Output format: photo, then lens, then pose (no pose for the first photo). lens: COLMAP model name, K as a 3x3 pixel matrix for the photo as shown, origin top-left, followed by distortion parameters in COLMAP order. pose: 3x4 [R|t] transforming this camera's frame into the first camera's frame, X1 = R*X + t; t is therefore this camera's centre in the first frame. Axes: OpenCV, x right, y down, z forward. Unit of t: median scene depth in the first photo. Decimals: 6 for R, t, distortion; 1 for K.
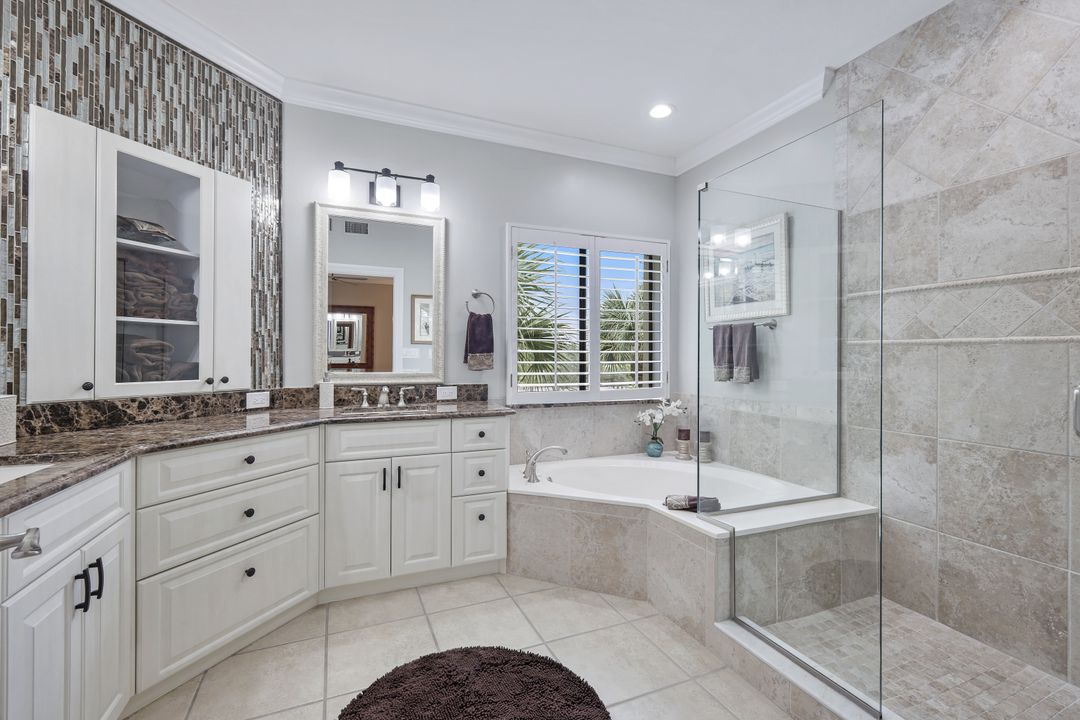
lens RADIAL K [[483.8, 0, 540.4], [0, 483.8, 348.0], [0, 0, 1]] dist [0.002237, 0.000314]
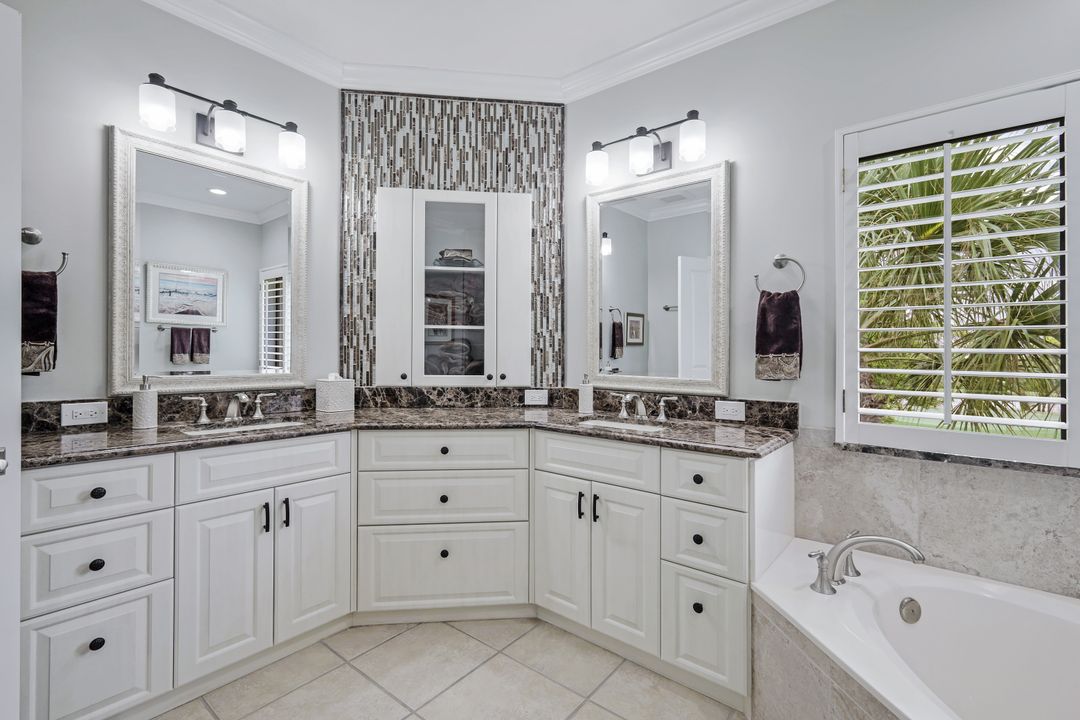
lens RADIAL K [[479.0, 0, 539.9], [0, 479.0, 349.1], [0, 0, 1]] dist [0.002454, 0.000317]
pose [[0.471132, -0.006100, -0.882042, 0.376335], [0.007183, 0.999969, -0.003079, 0.006024], [0.882034, -0.004885, 0.471161, 0.562325]]
